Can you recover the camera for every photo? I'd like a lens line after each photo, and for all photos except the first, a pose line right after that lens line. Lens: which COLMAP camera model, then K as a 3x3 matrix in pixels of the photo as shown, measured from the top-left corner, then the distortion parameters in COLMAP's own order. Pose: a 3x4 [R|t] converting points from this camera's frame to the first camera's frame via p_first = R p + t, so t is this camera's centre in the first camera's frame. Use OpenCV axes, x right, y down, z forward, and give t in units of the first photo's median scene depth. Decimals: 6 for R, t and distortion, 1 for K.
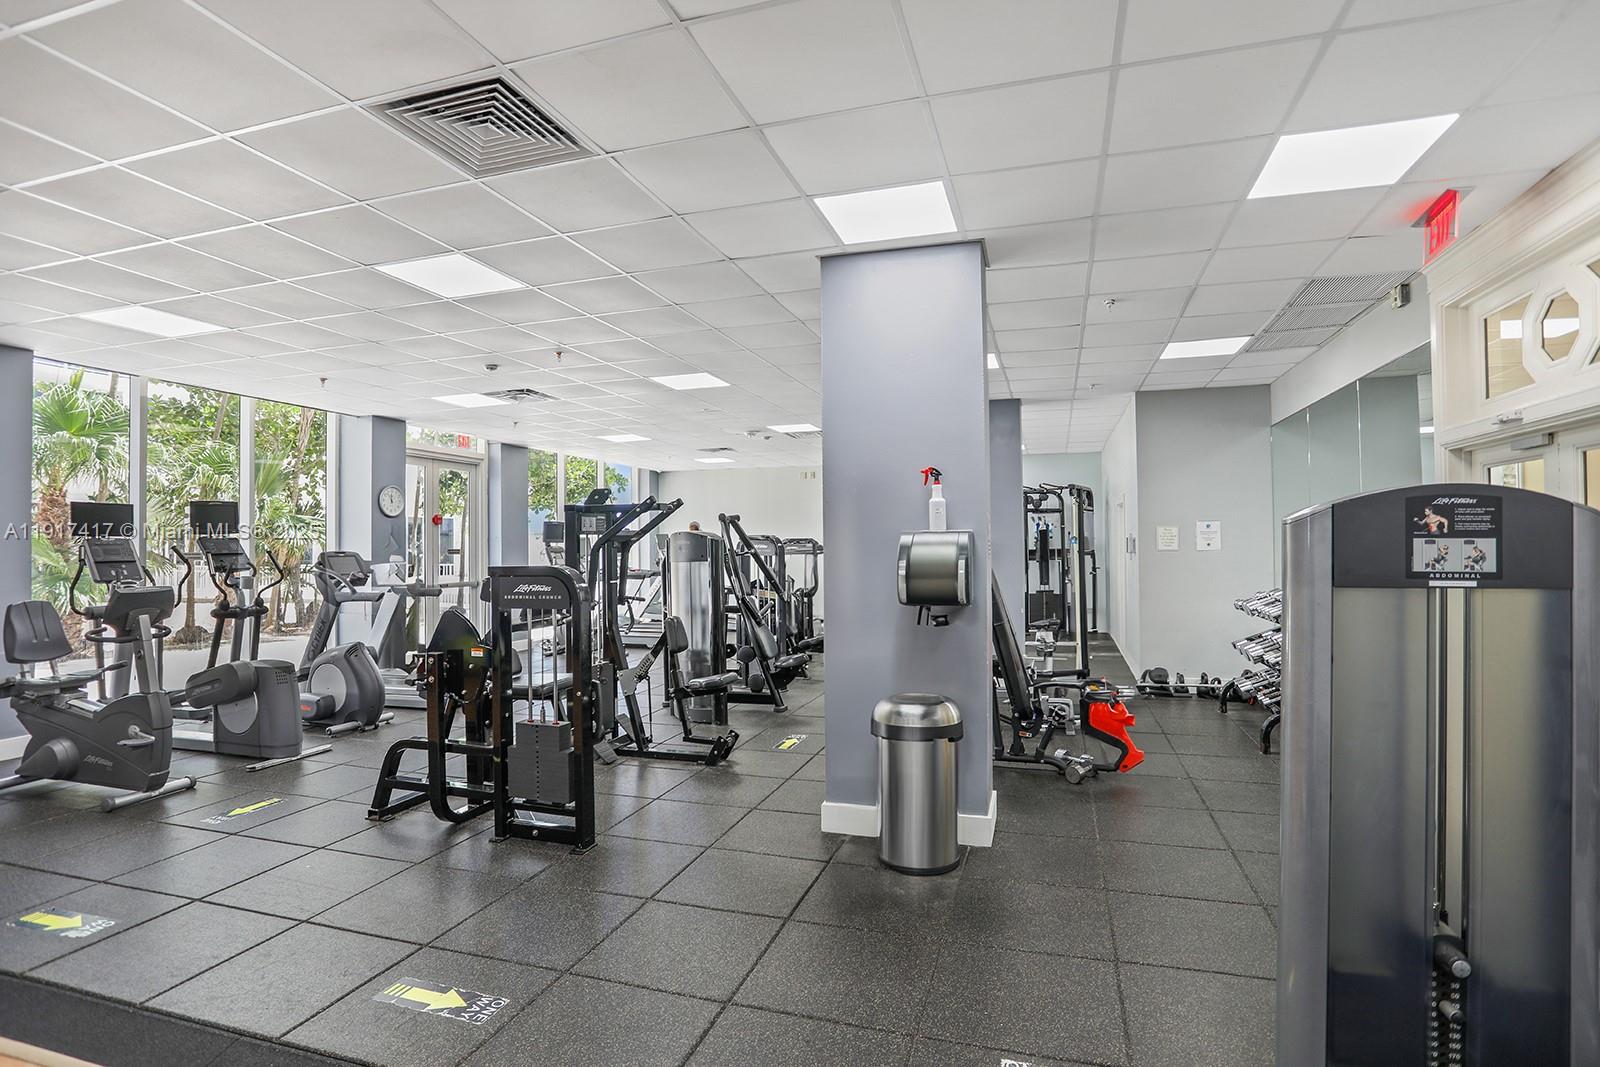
lens RADIAL K [[800.1, 0, 794.7], [0, 800.1, 557.8], [0, 0, 1]] dist [-0.073990, 0.036012]
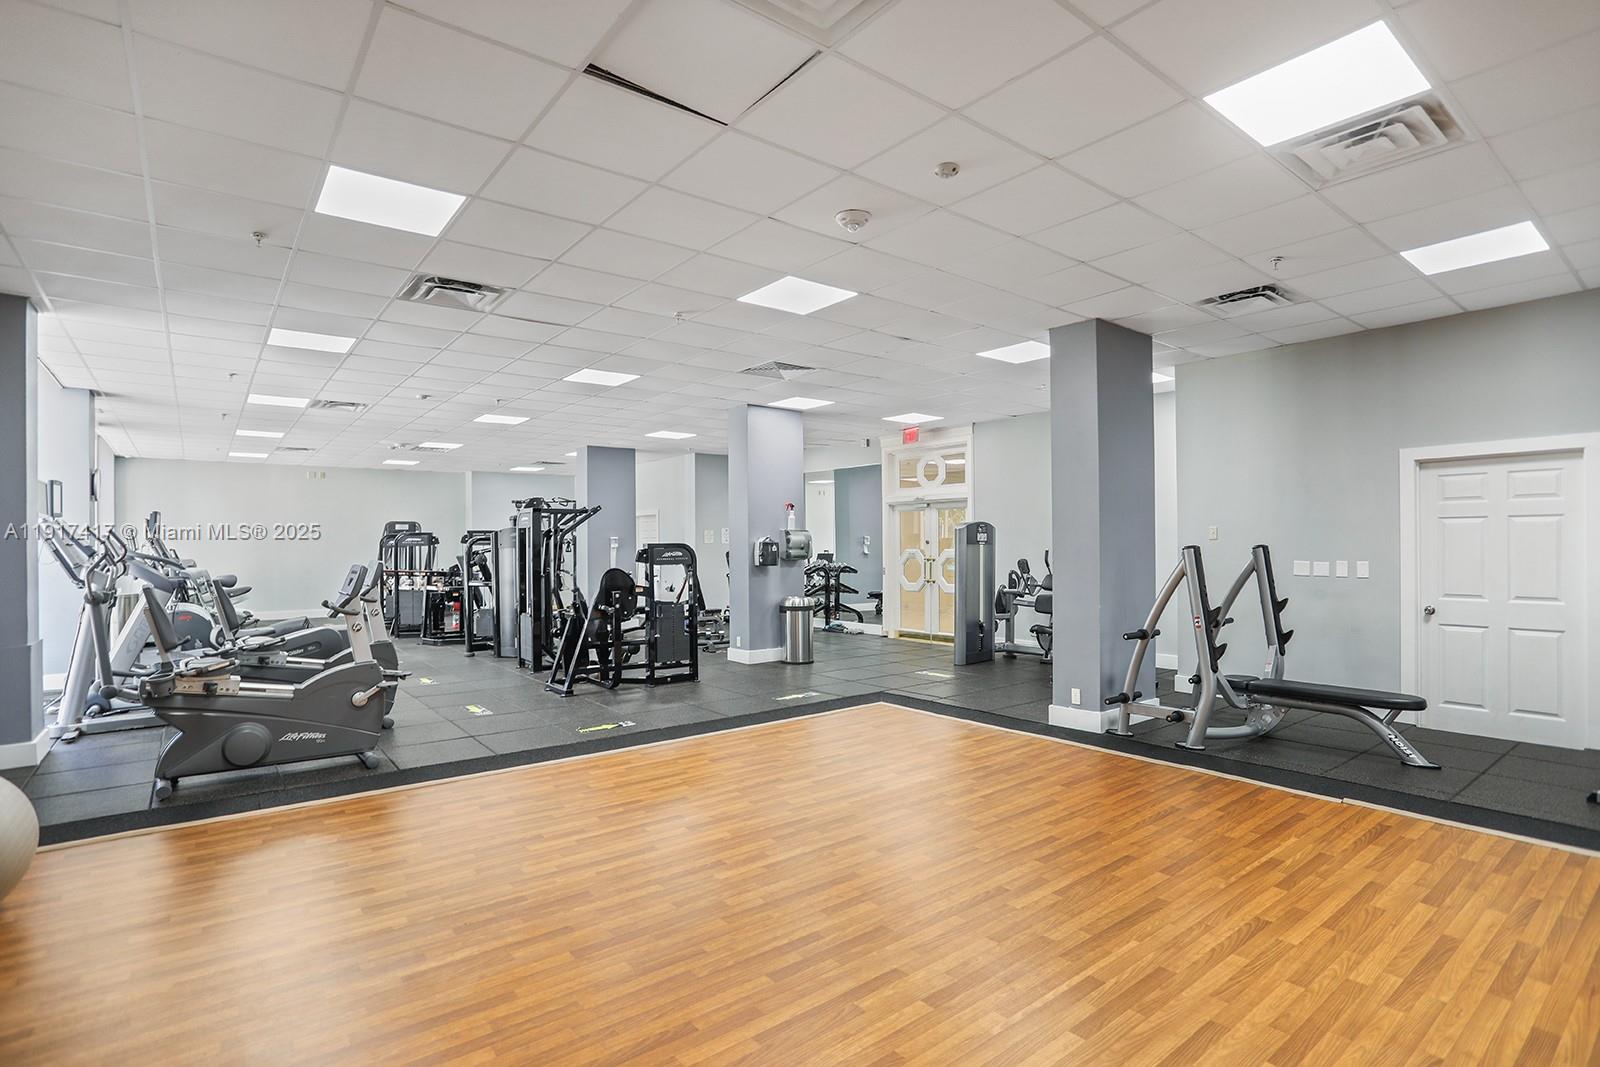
lens RADIAL K [[792.3, 0, 805.4], [0, 792.3, 534.9], [0, 0, 1]] dist [-0.079105, 0.035132]
pose [[0.571569, 0.017568, 0.820366, -1.761270], [0.010919, 0.999519, -0.029012, 0.052648], [-0.820481, 0.025540, 0.571102, -0.407455]]
